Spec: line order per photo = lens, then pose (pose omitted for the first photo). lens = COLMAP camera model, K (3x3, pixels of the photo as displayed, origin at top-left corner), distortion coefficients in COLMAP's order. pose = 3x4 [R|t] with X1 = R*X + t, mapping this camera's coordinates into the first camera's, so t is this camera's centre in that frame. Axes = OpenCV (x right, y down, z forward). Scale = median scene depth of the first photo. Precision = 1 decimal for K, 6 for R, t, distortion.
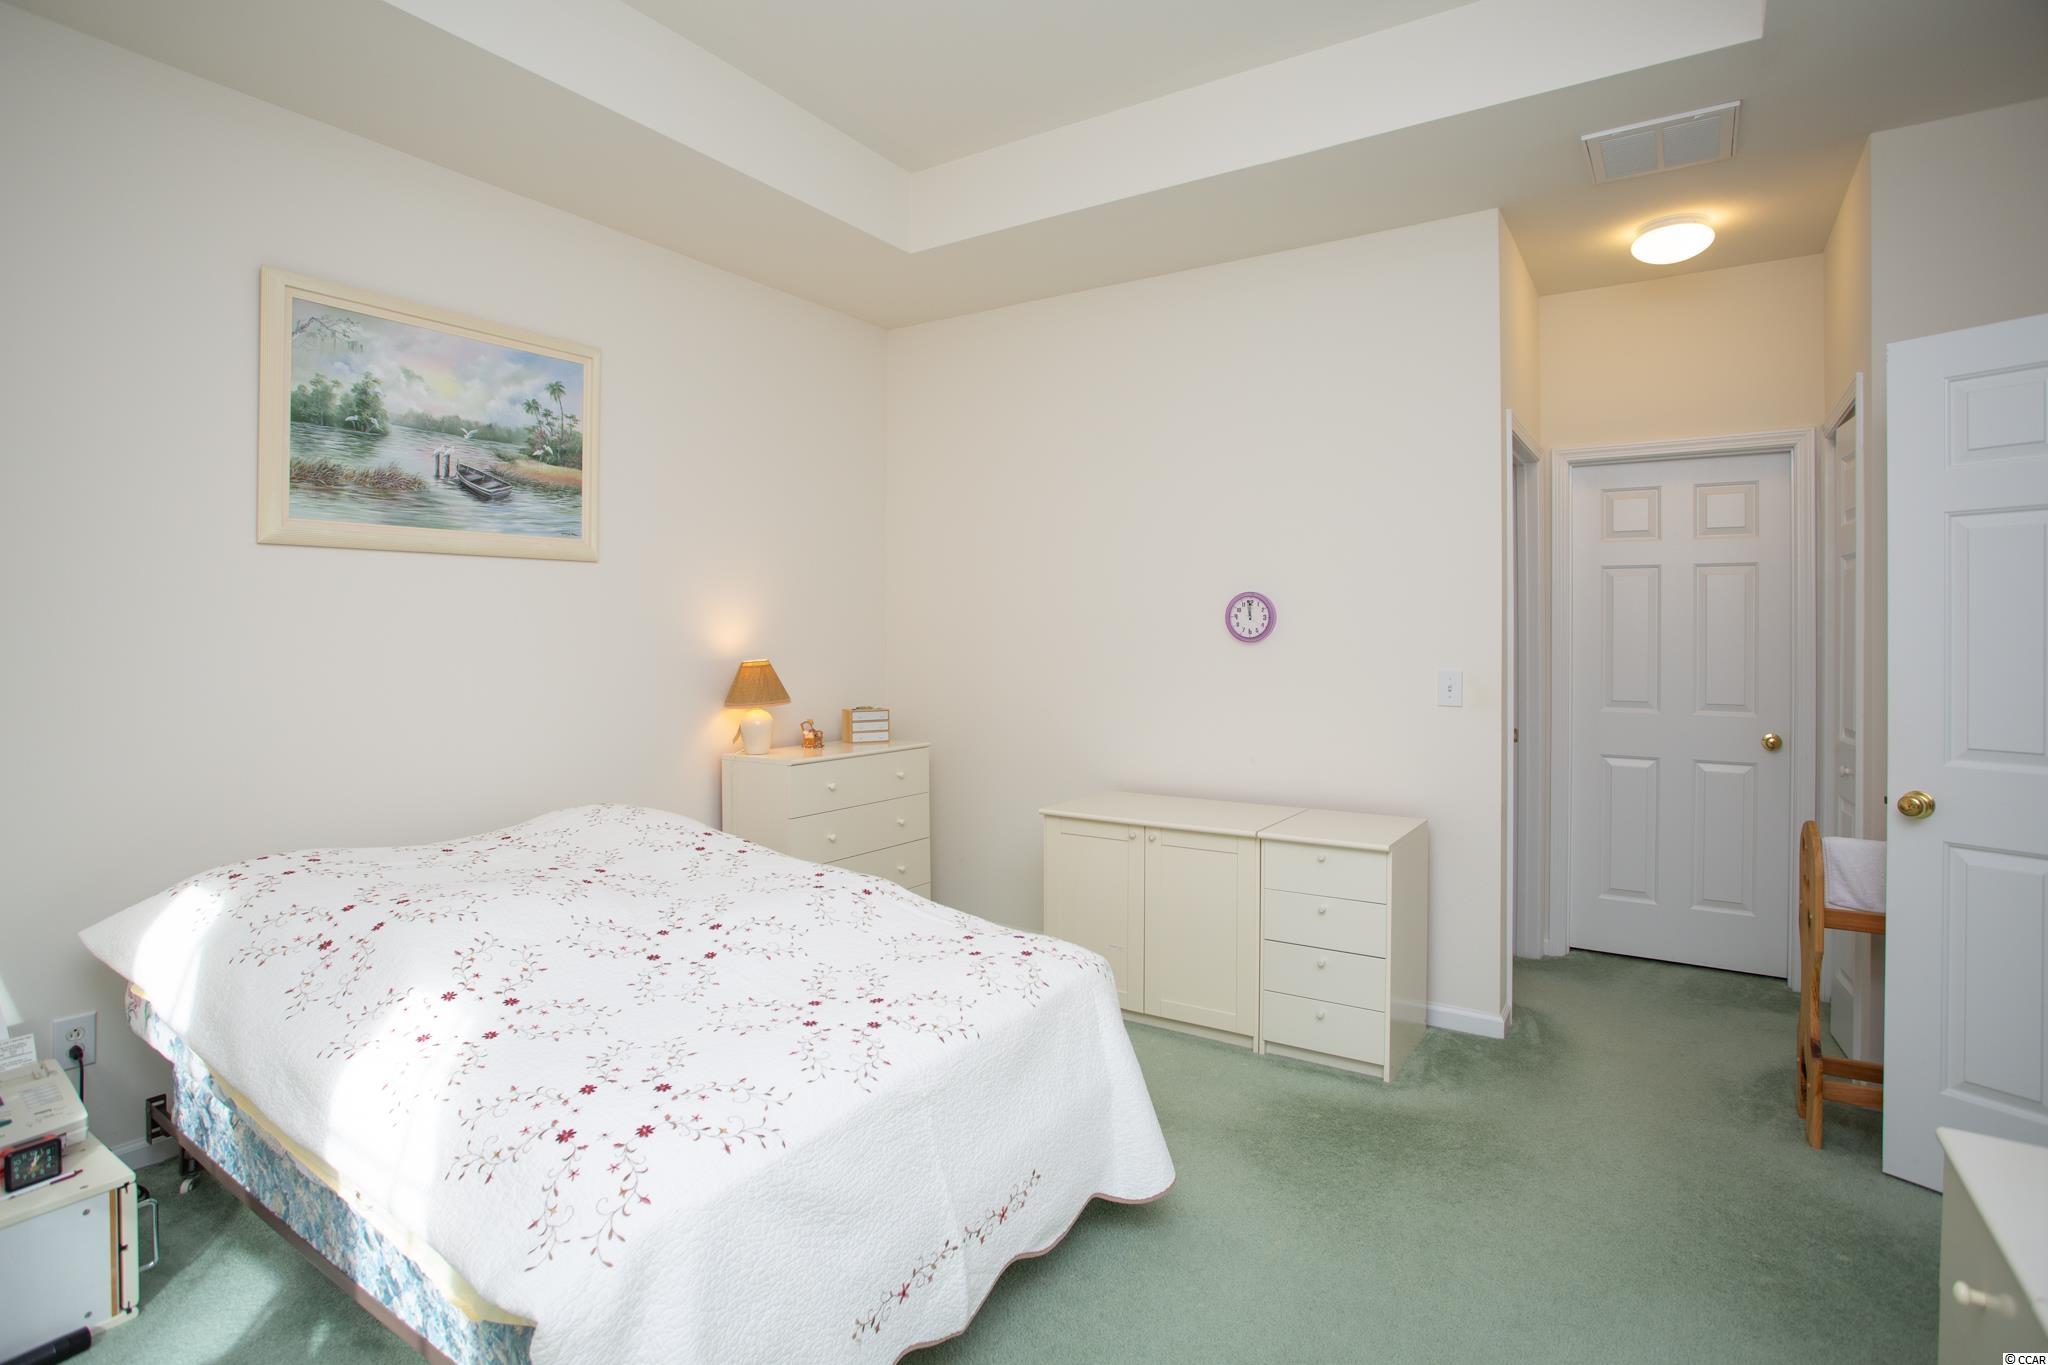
lens RADIAL K [[1003.9, 0, 1040.1], [0, 1003.9, 633.2], [0, 0, 1]] dist [0.007813, 0.000542]
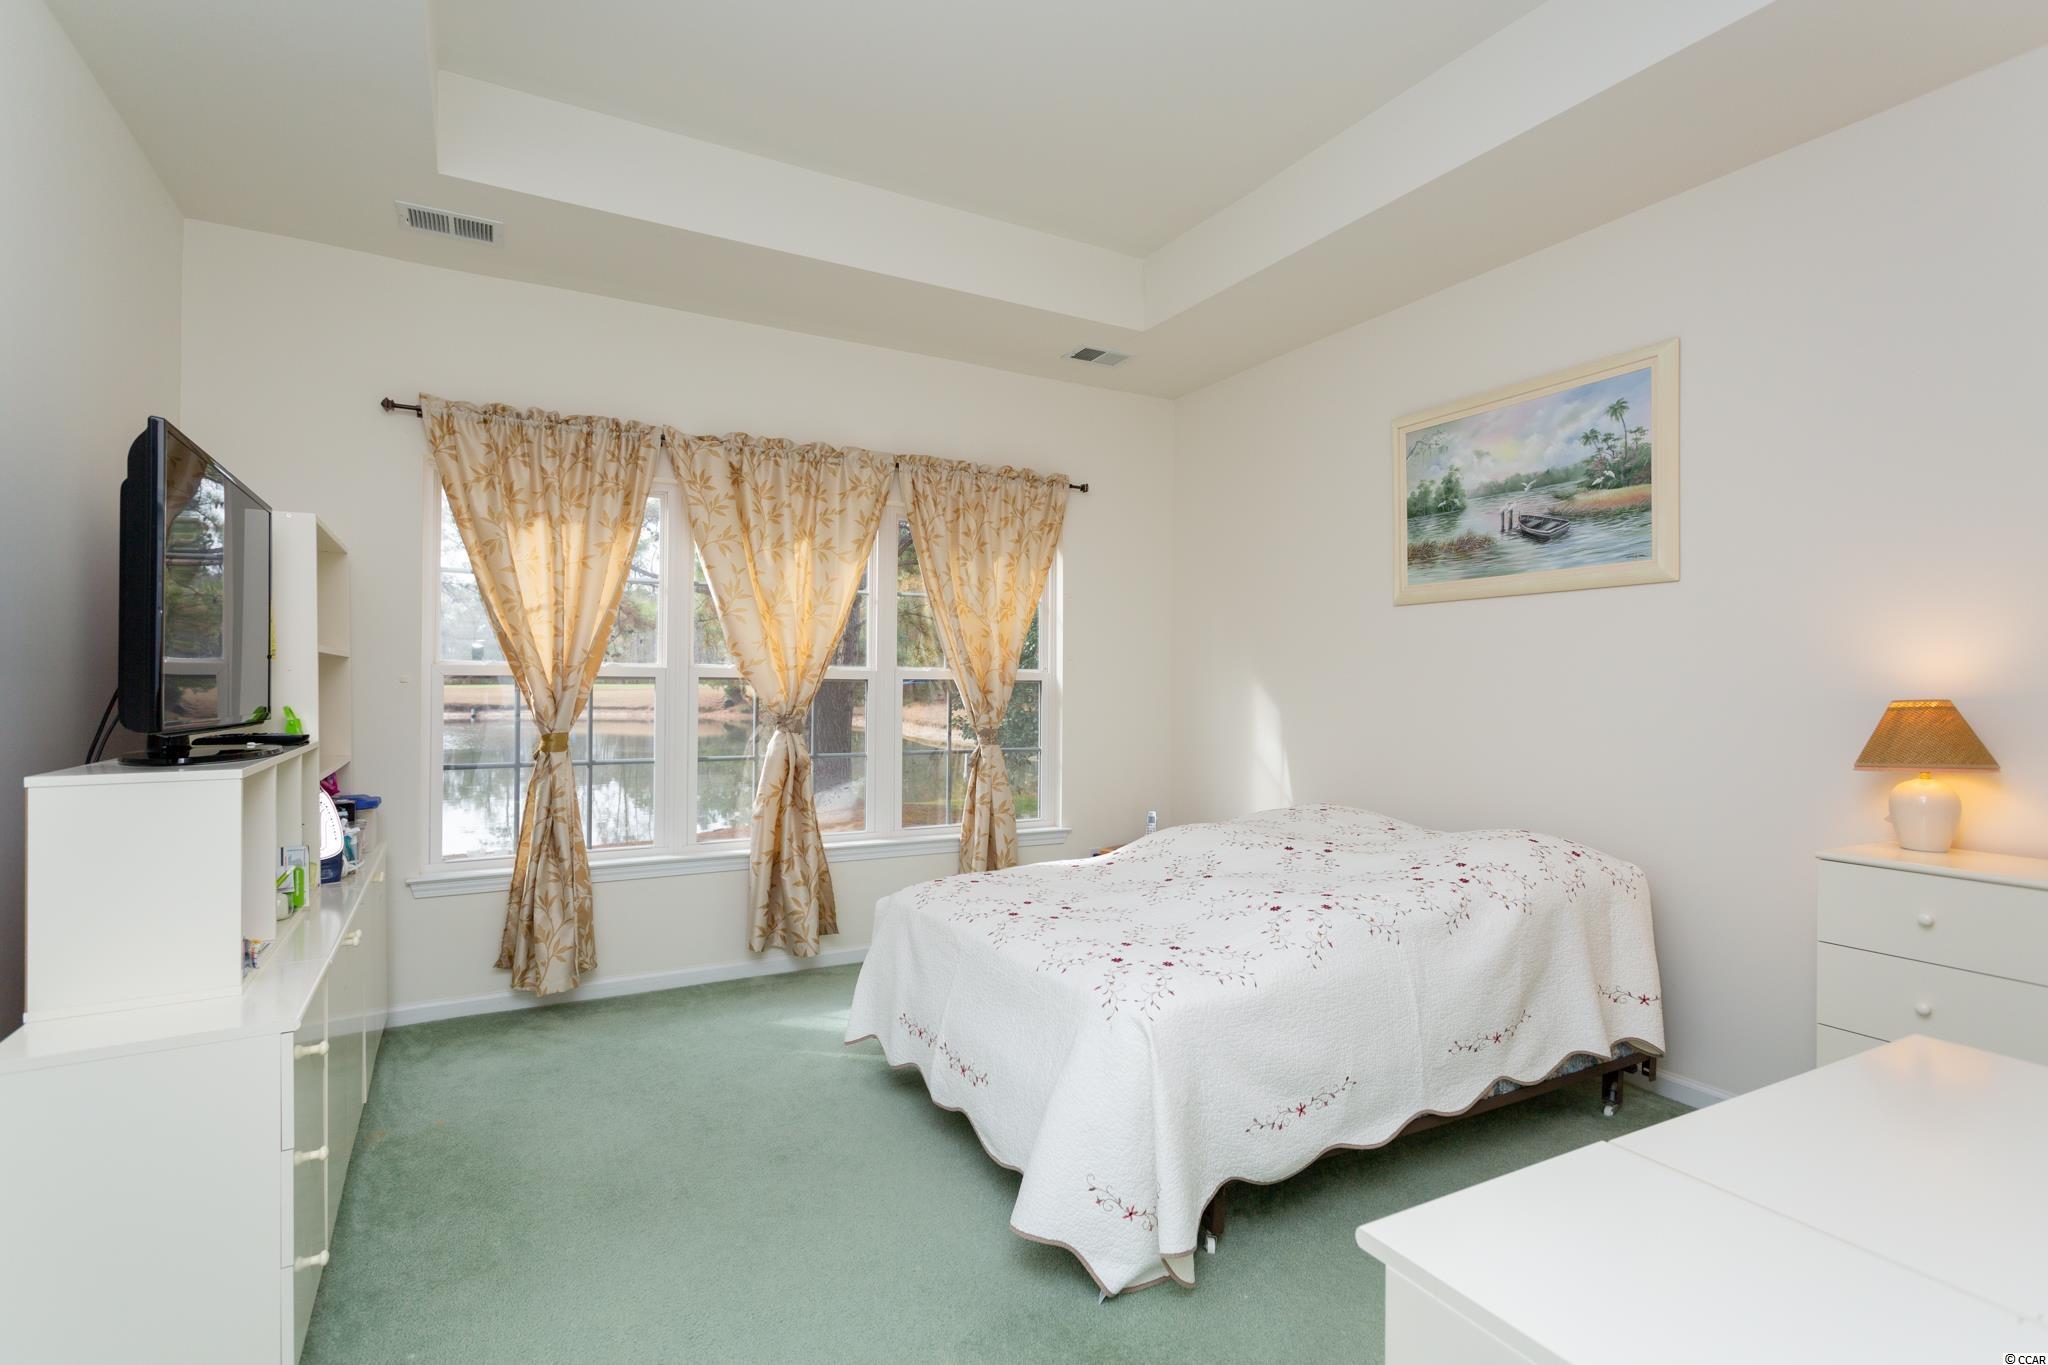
lens RADIAL K [[1003.9, 0, 1040.1], [0, 1003.9, 633.2], [0, 0, 1]] dist [0.007813, 0.000542]
pose [[-0.454805, -0.035038, -0.889901, 0.658239], [0.004406, 0.999125, -0.041590, 0.009065], [0.890580, -0.022836, -0.454253, 1.010517]]
